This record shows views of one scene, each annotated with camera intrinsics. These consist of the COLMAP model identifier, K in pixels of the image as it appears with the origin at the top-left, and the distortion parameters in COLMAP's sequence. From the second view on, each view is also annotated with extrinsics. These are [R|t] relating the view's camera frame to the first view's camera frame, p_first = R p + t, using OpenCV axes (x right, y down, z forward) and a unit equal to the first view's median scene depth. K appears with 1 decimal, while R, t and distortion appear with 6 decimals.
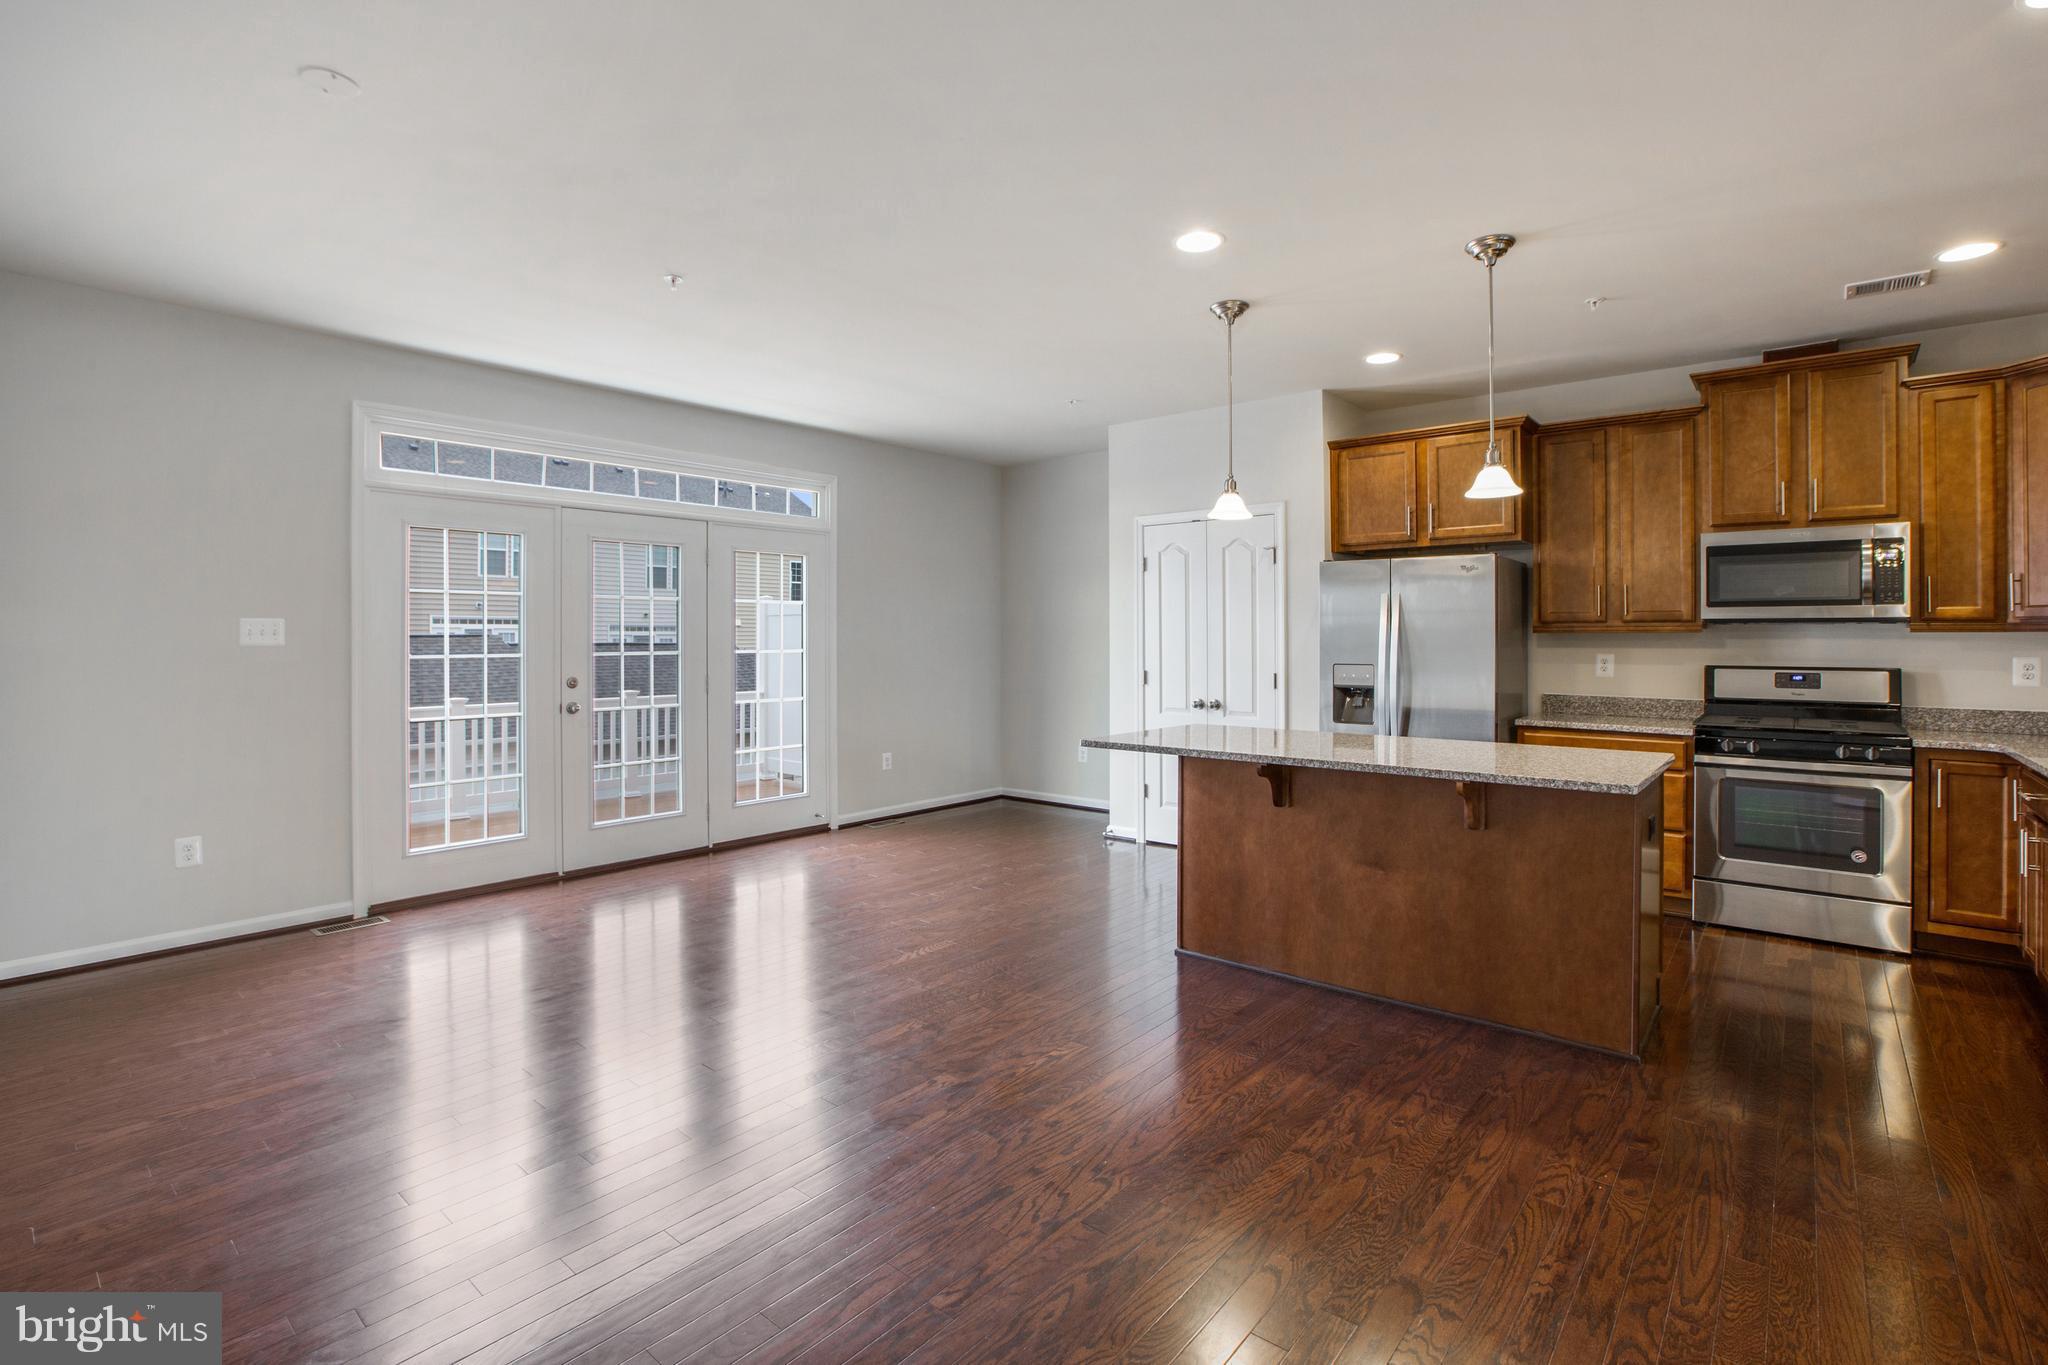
lens RADIAL K [[947.2, 0, 1018.5], [0, 947.2, 636.9], [0, 0, 1]] dist [-0.051396, 0.016696]
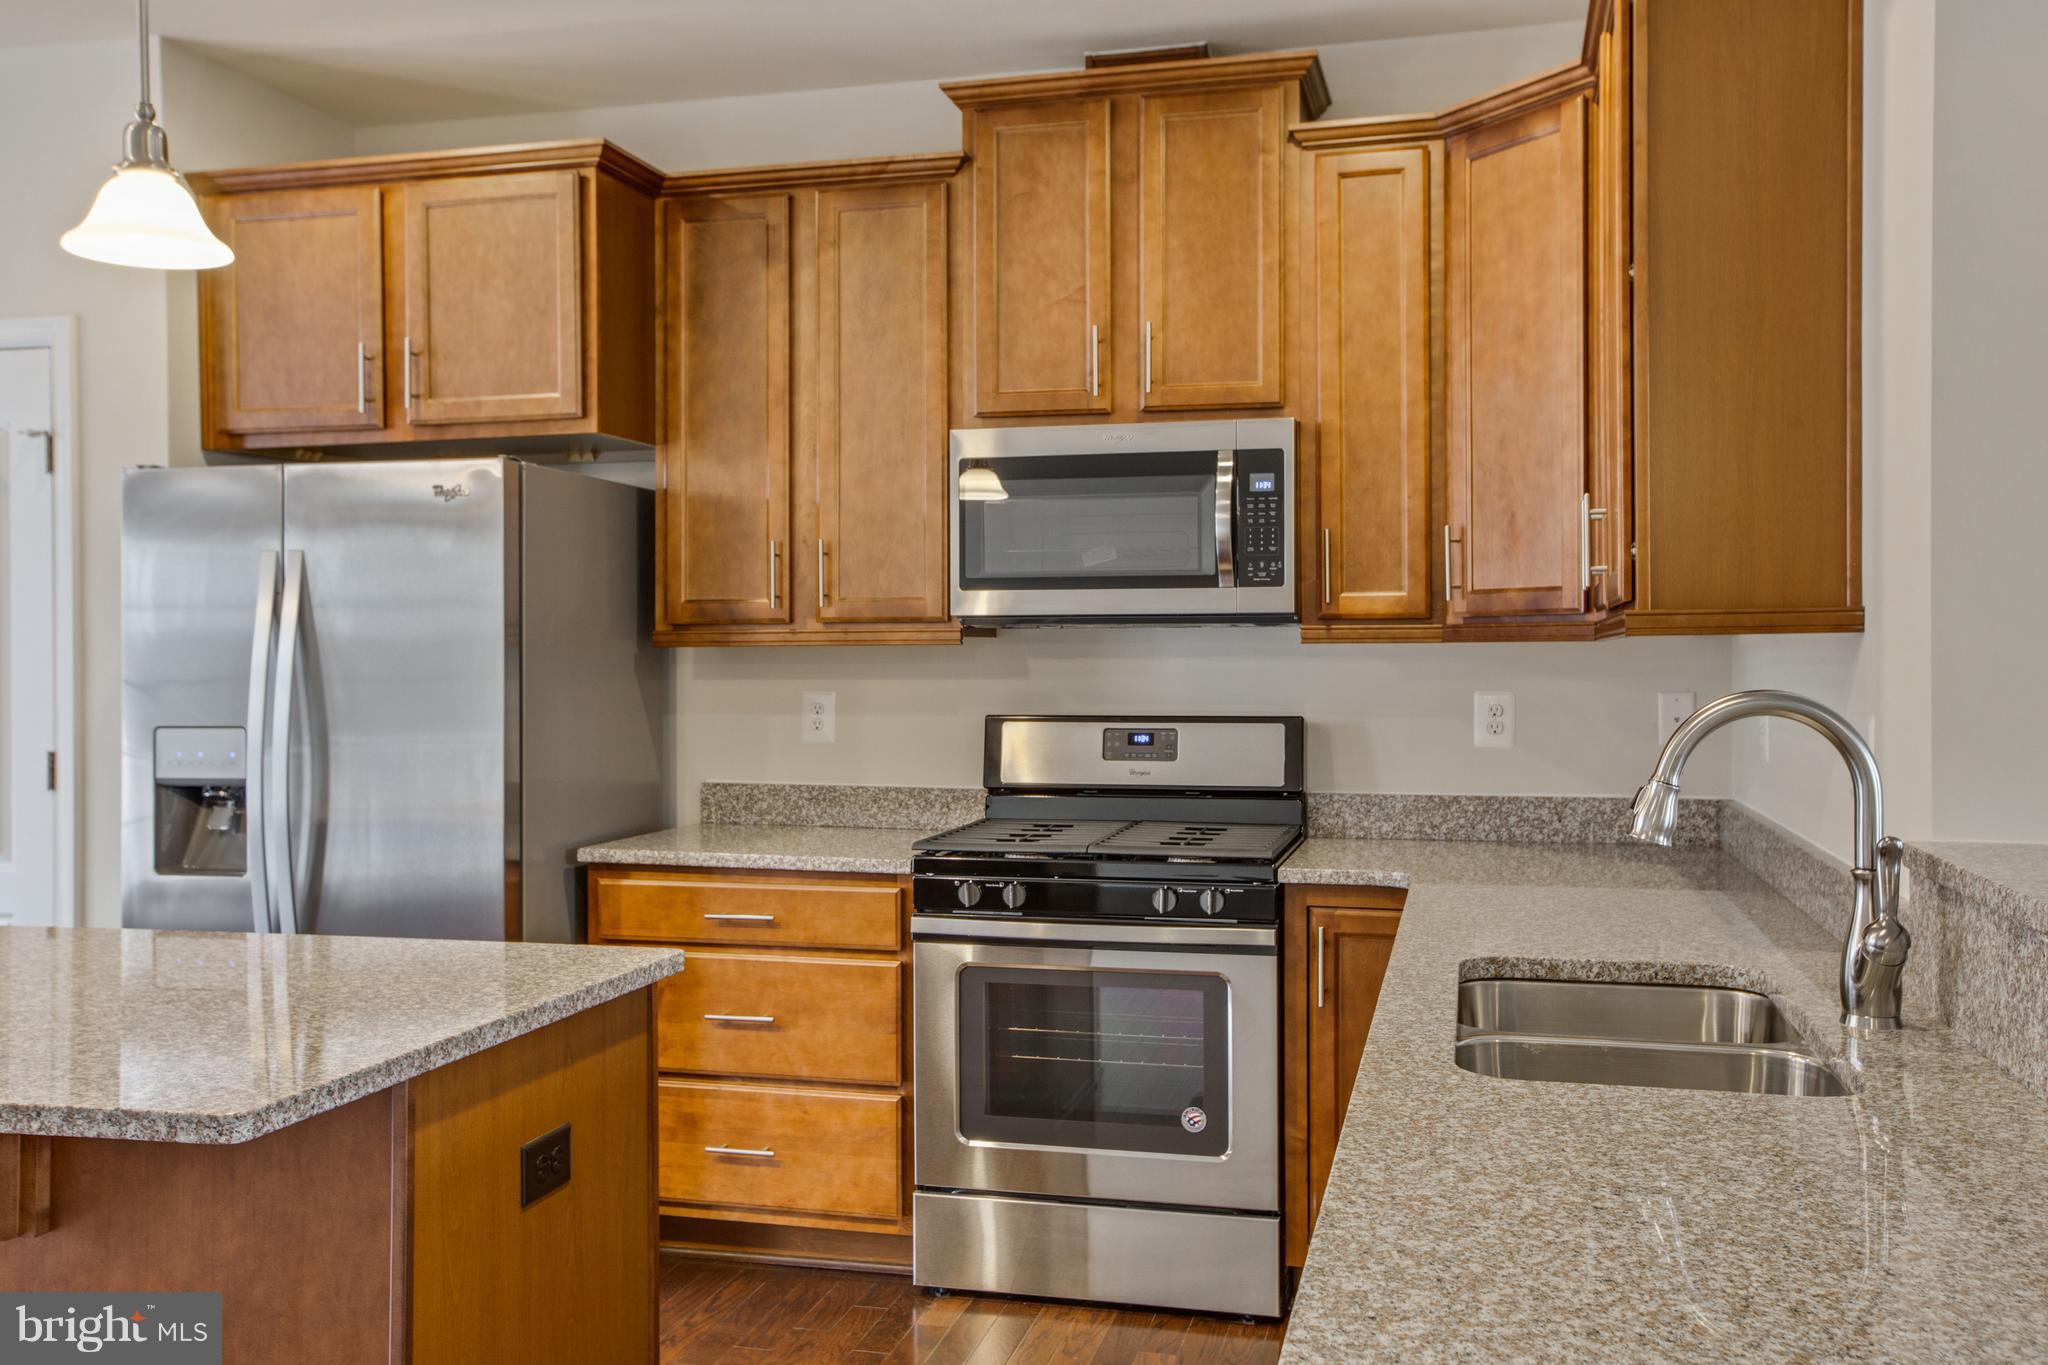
lens RADIAL K [[1793.8, 0, 1023.2], [0, 1793.8, 659.2], [0, 0, 1]] dist [0.017406, 0.005418]
pose [[0.898871, -0.006522, 0.438164, 0.392694], [0.004965, 0.999977, 0.004698, -0.002055], [-0.438185, -0.002047, 0.898883, 0.187489]]
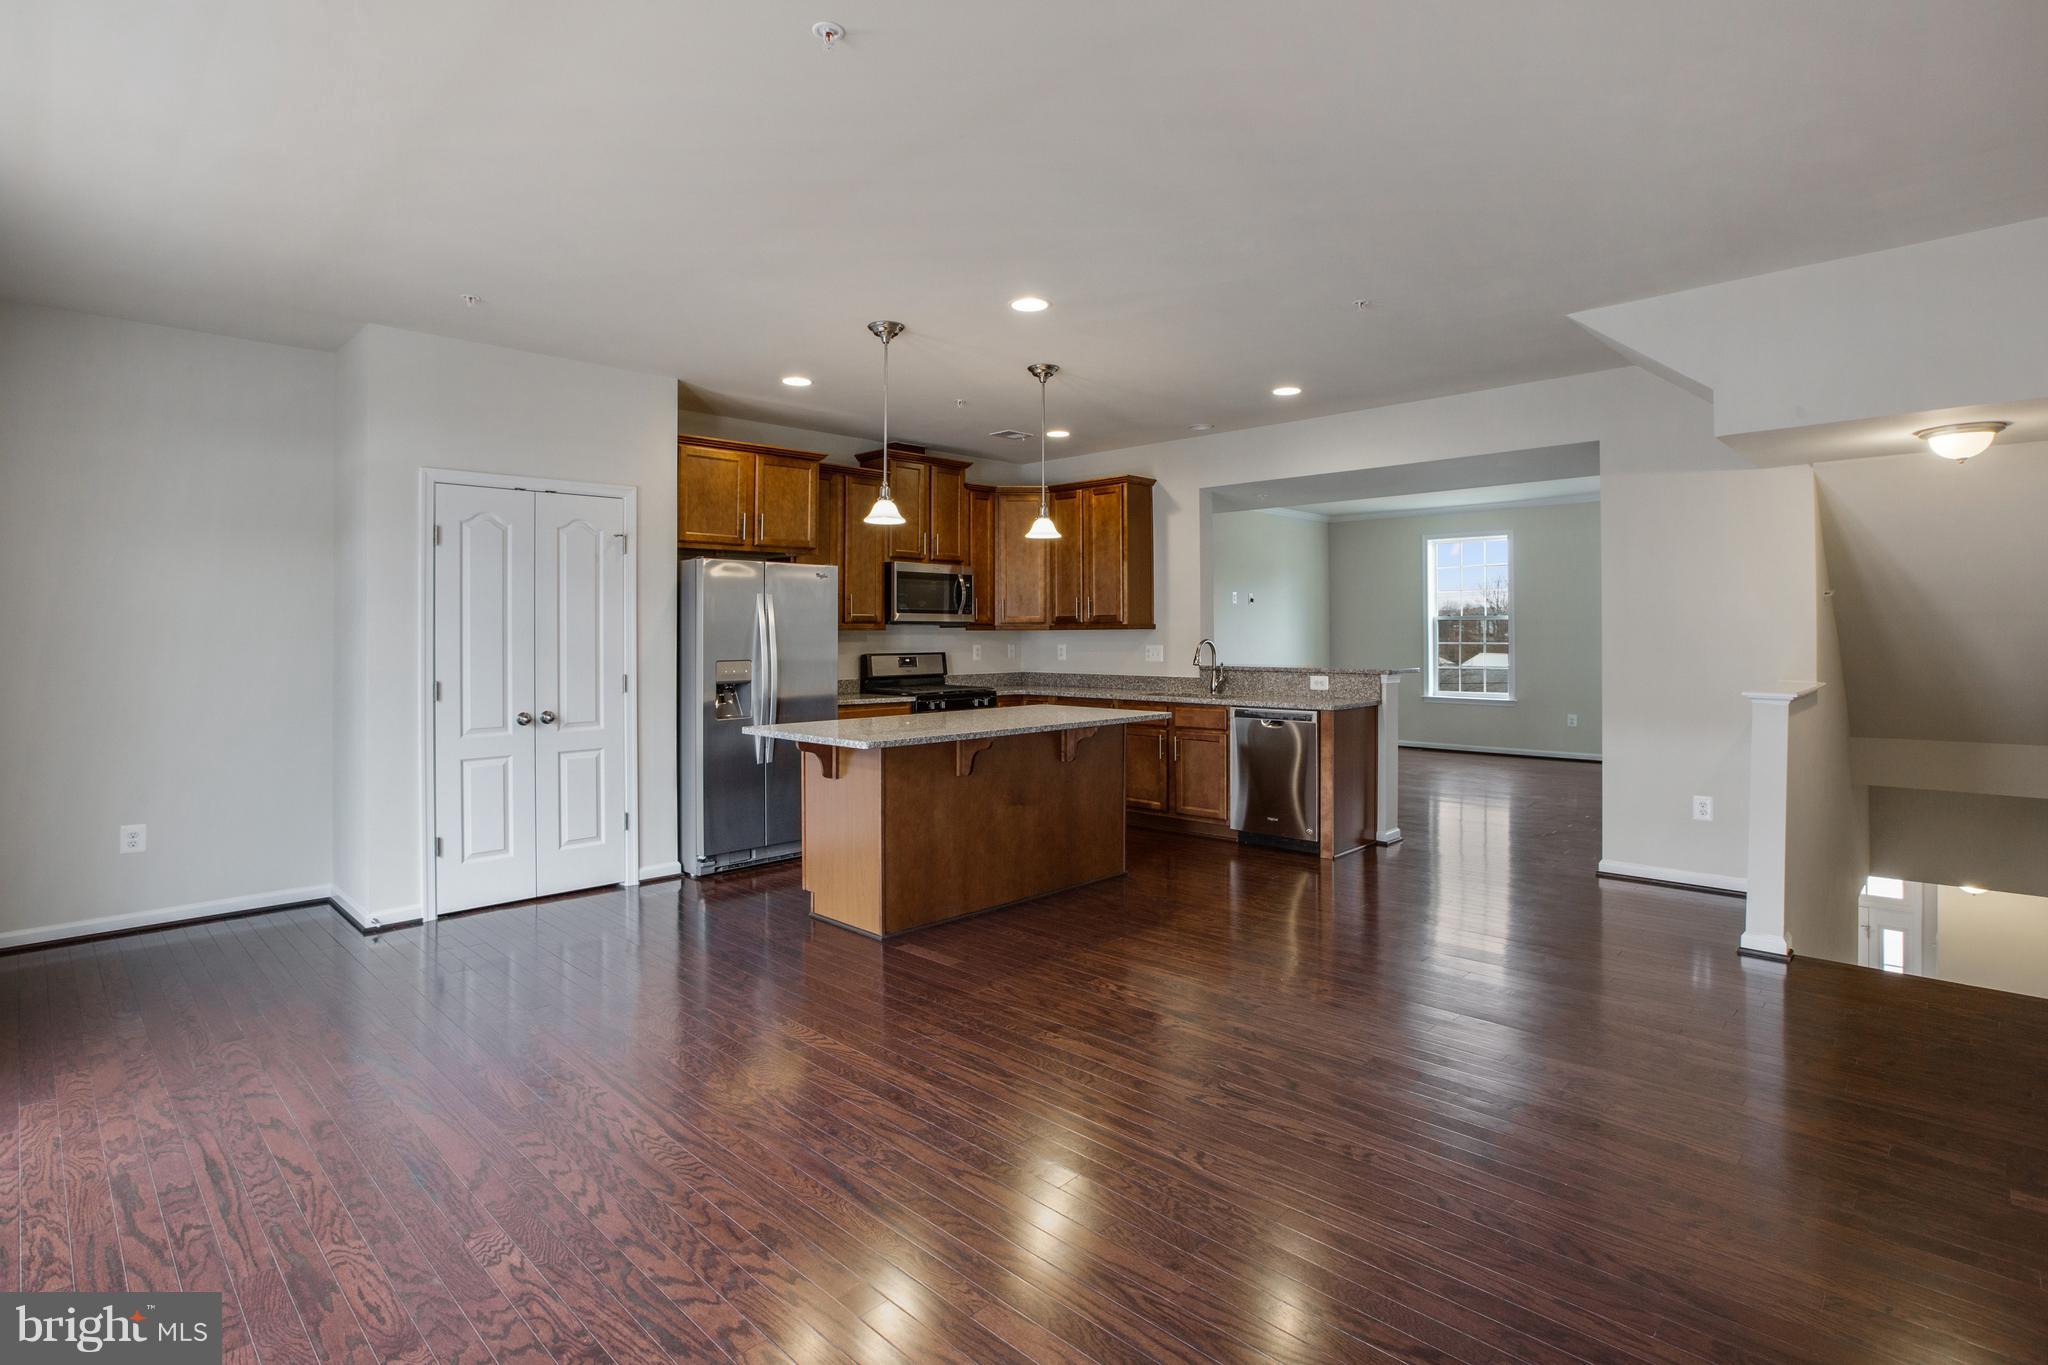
lens RADIAL K [[1019.9, 0, 1014.8], [0, 1019.9, 635.7], [0, 0, 1]] dist [-0.032457, 0.000424]
pose [[0.081021, -0.002868, 0.996708, -0.862647], [0.002880, 0.999992, 0.002644, -0.000603], [-0.996708, 0.002657, 0.081028, 0.711007]]
